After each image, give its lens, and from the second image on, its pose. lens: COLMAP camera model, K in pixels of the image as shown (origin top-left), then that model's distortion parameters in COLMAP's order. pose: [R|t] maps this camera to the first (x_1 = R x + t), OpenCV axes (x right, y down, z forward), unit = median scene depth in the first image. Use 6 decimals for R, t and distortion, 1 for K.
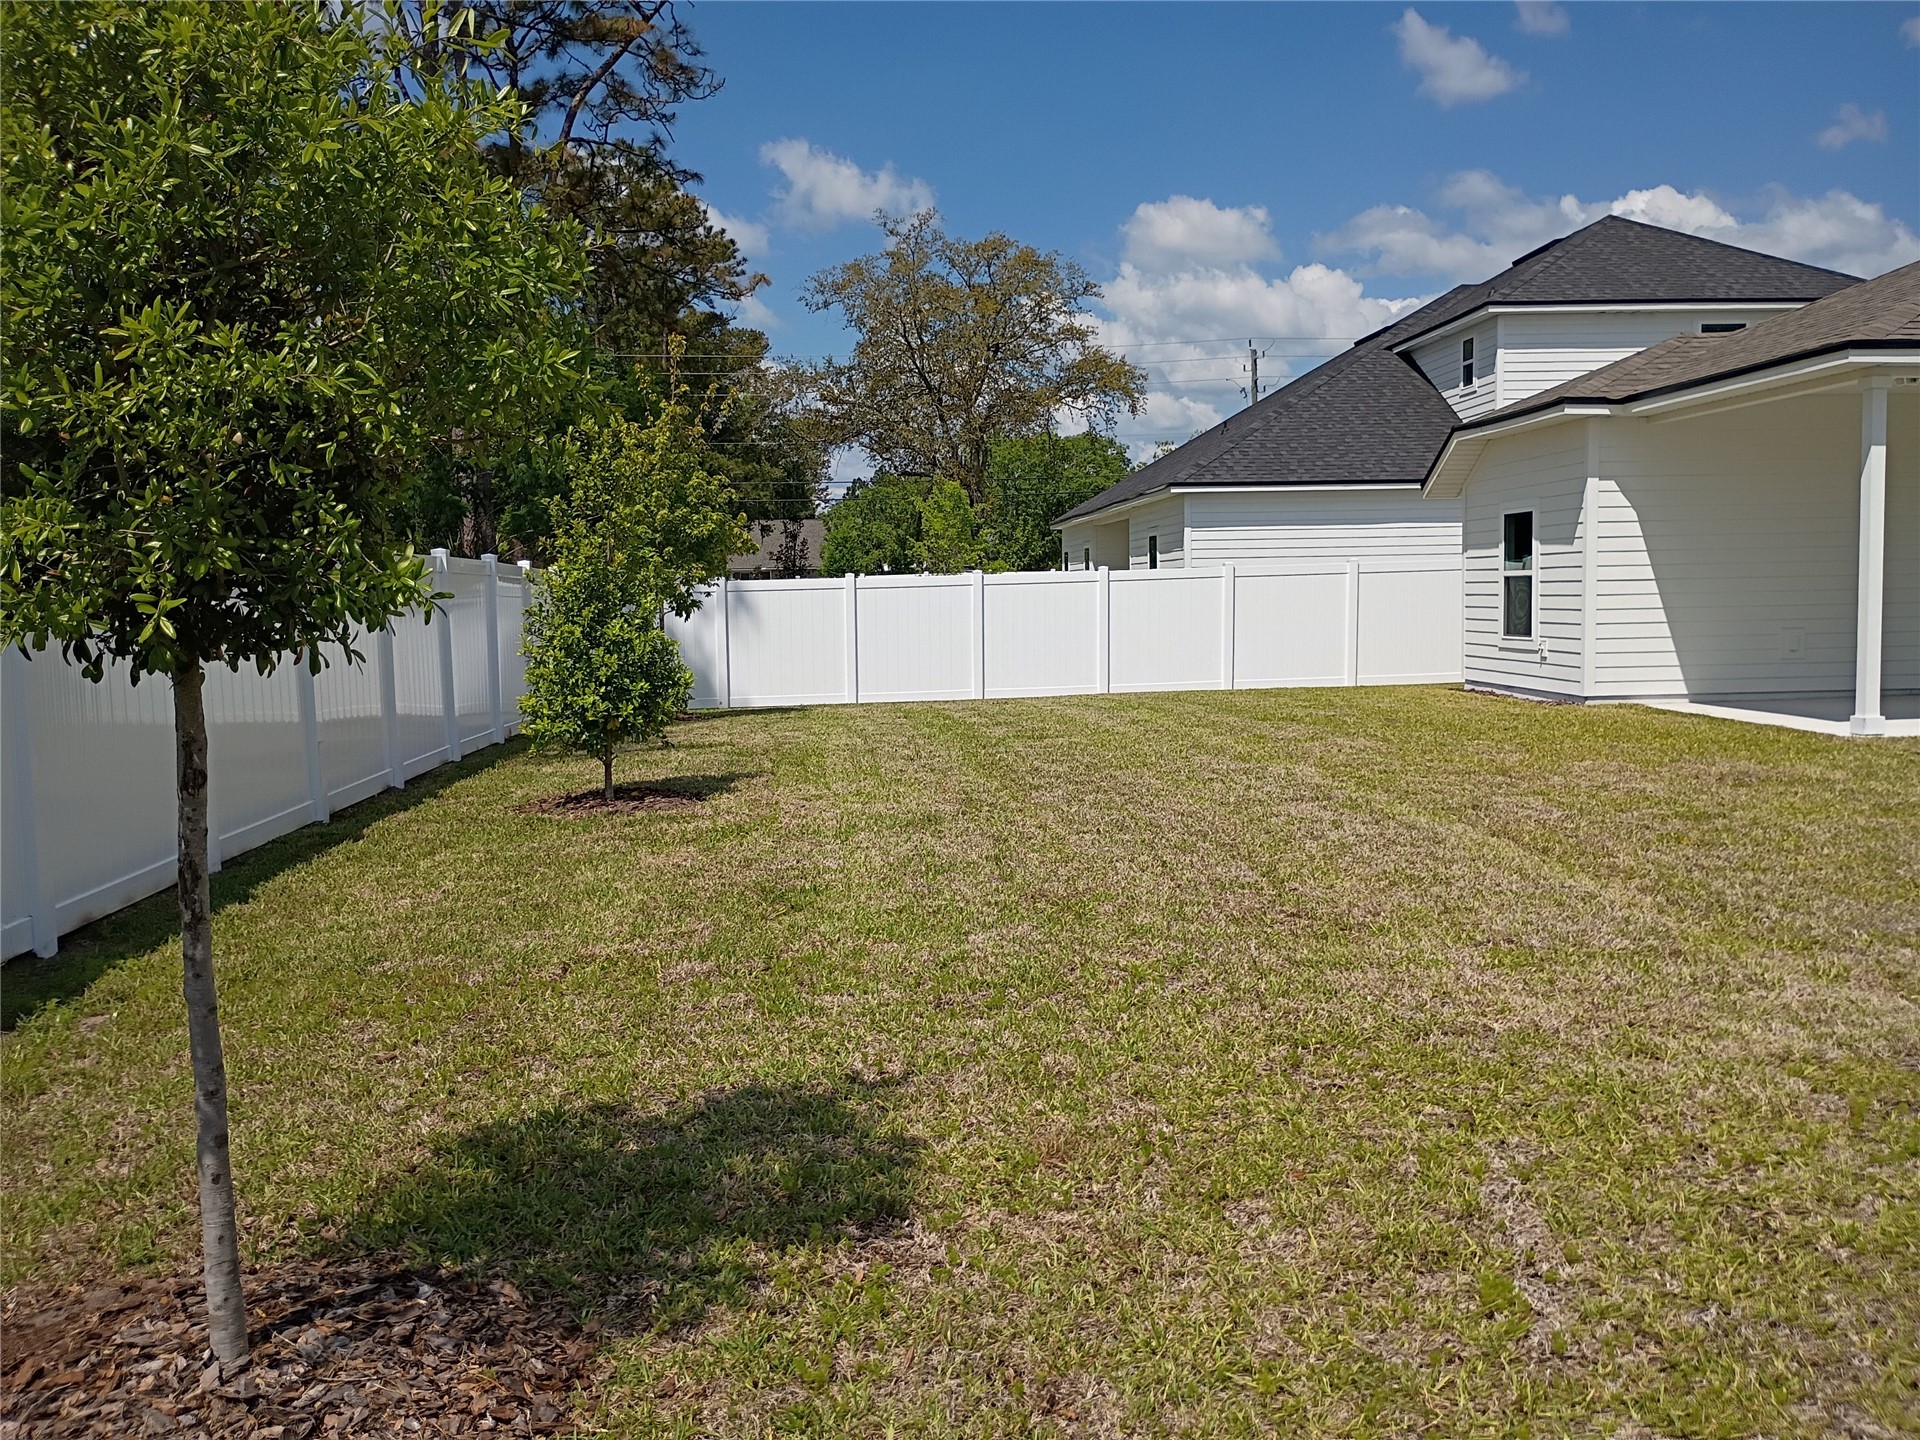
lens RADIAL K [[1576.3, 0, 959.1], [0, 1576.3, 728.2], [0, 0, 1]] dist [0.032248, 0.002539]
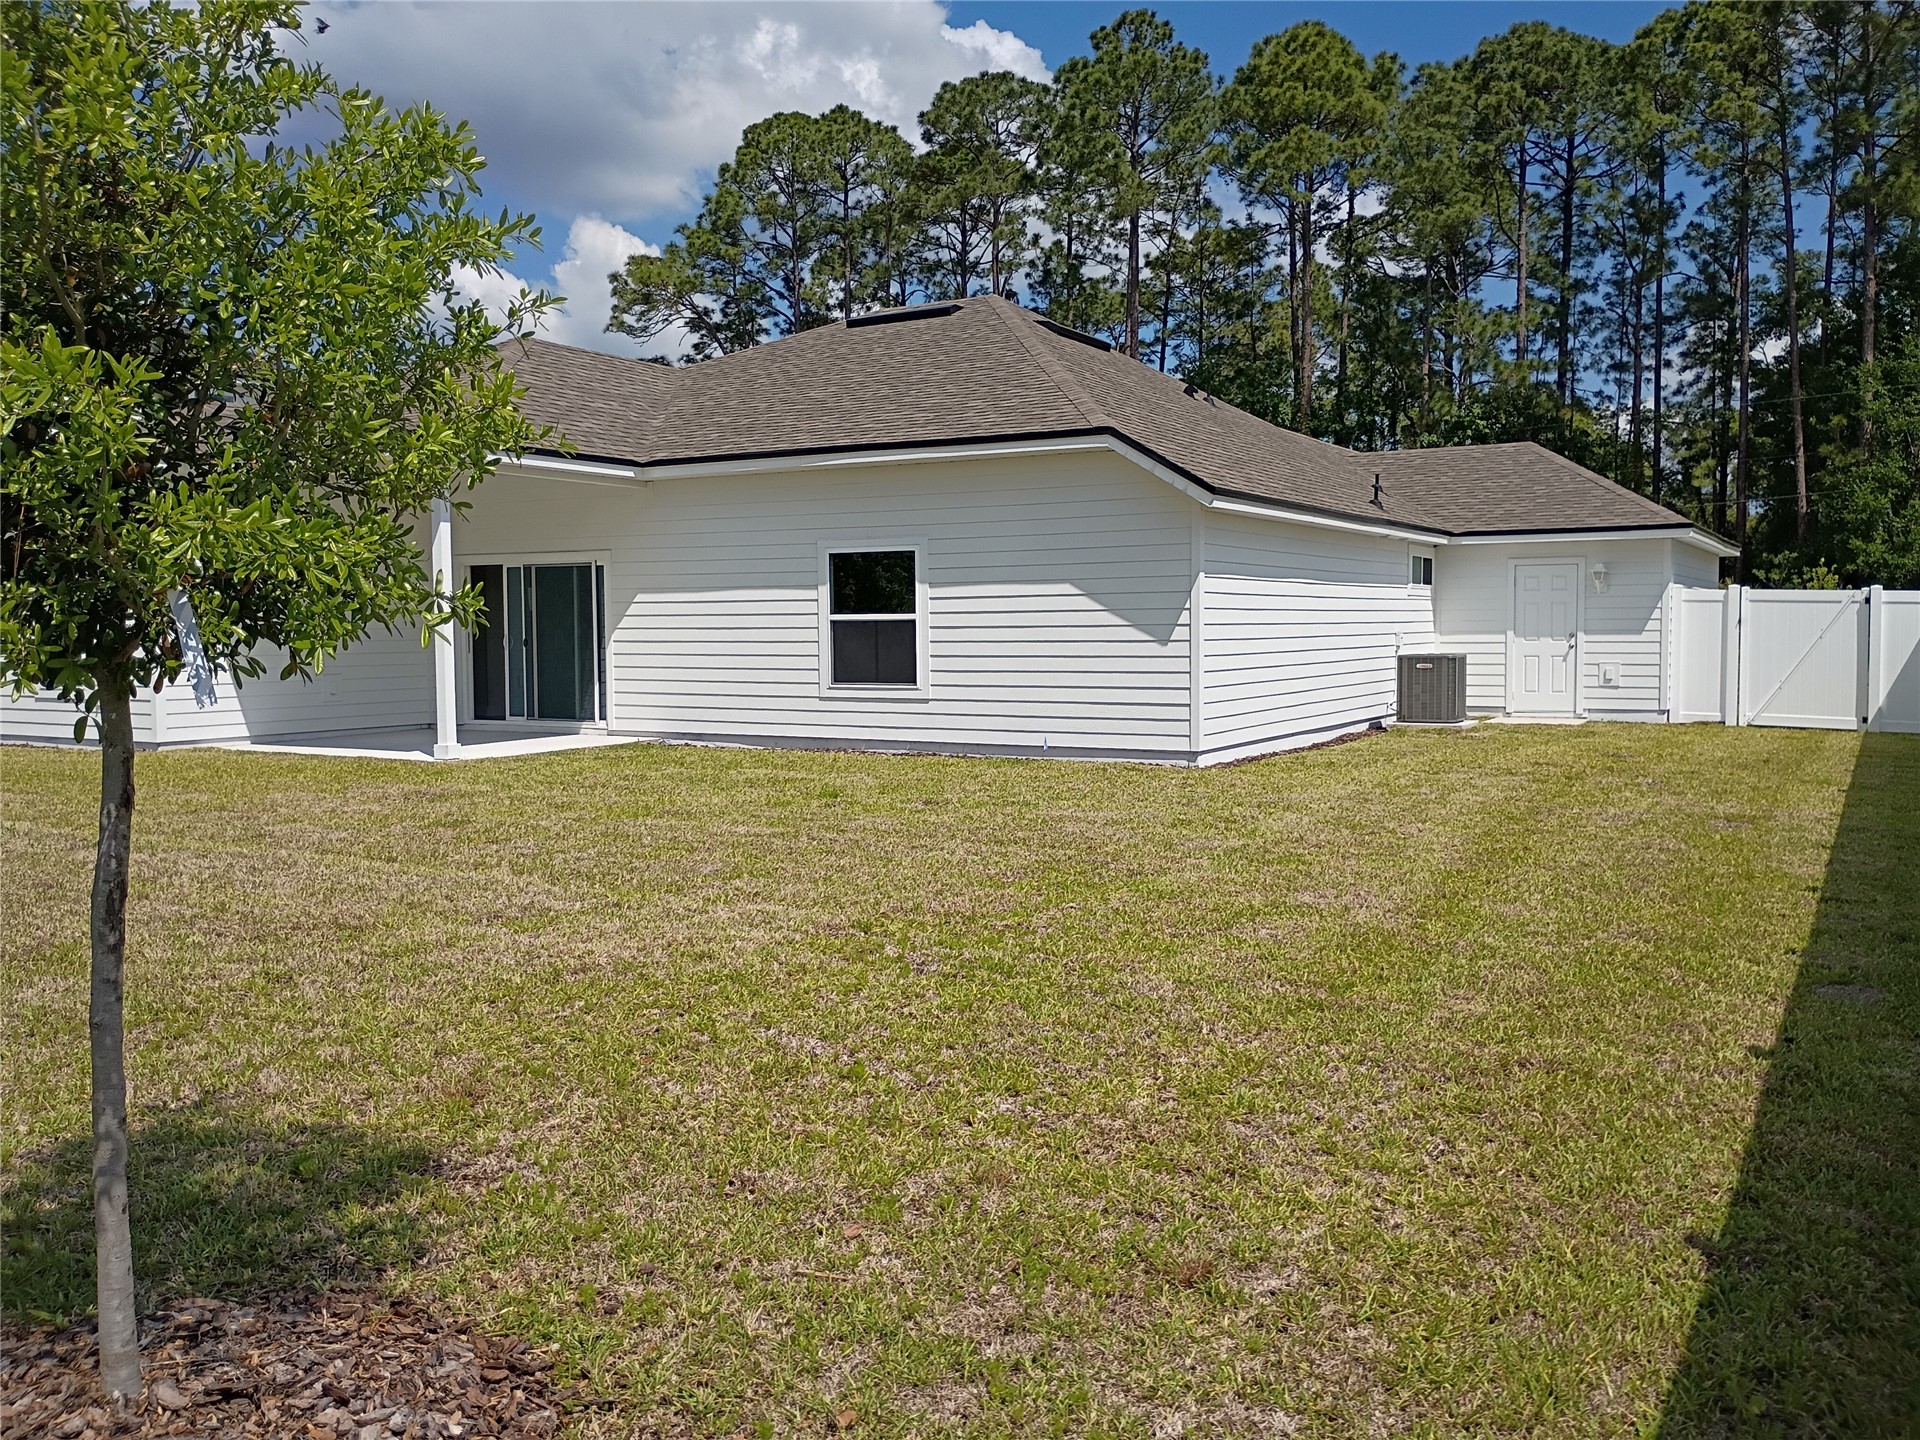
lens RADIAL K [[1576.3, 0, 962.2], [0, 1576.3, 718.8], [0, 0, 1]] dist [0.032248, 0.002539]
pose [[0.560280, -0.030159, 0.827754, -0.199298], [0.064039, 0.997923, -0.006987, 0.006477], [-0.825824, 0.056923, 0.561048, 0.006578]]
